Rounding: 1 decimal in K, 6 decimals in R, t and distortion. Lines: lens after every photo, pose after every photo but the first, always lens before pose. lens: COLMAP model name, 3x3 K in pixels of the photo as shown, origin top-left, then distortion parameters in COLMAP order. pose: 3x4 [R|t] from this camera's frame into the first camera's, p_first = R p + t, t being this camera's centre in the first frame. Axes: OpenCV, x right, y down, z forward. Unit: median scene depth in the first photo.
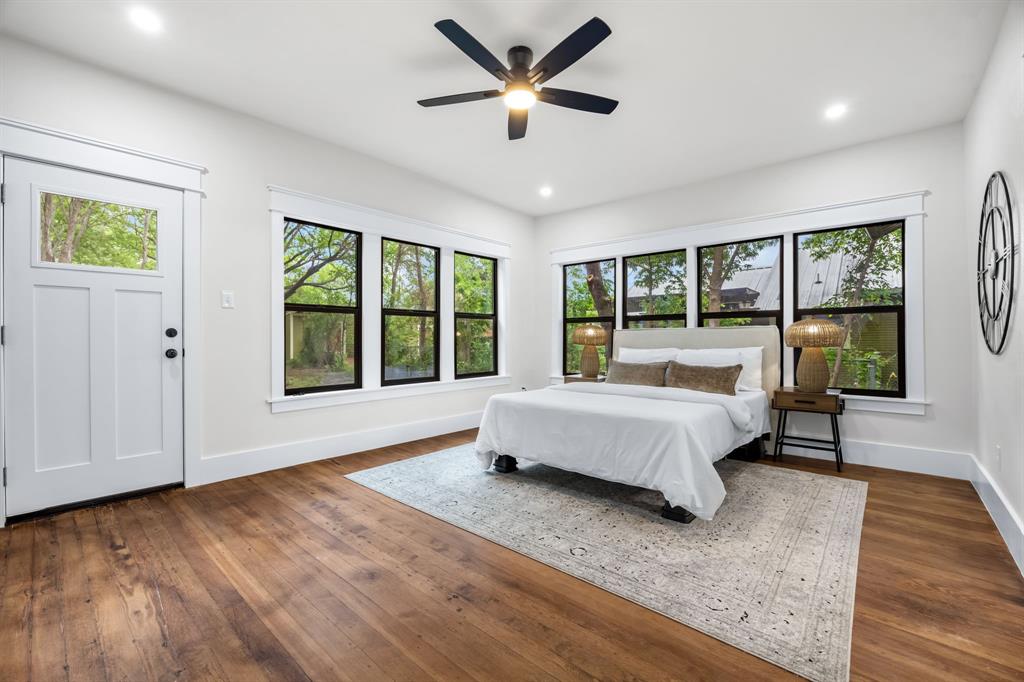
lens RADIAL K [[432.4, 0, 517.4], [0, 432.4, 344.9], [0, 0, 1]] dist [-0.011319, 0.000033]
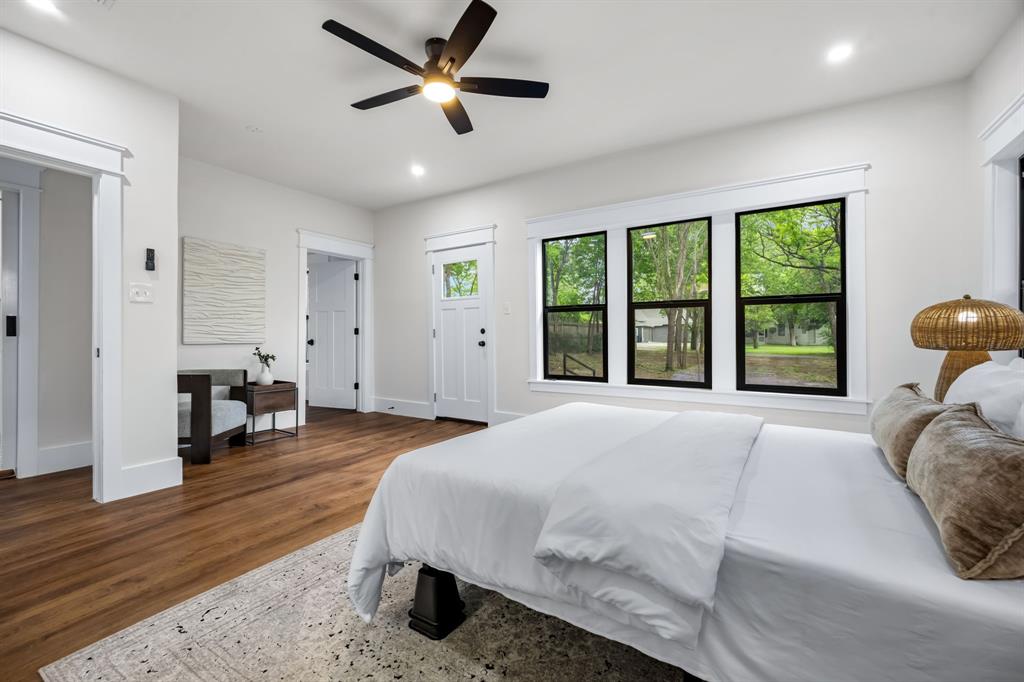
lens RADIAL K [[432.4, 0, 517.4], [0, 432.4, 344.9], [0, 0, 1]] dist [-0.011319, 0.000033]
pose [[0.137592, 0.018612, -0.990314, 0.953851], [-0.009716, 0.999801, 0.017440, -0.006090], [0.990441, 0.007222, 0.137746, 0.989479]]
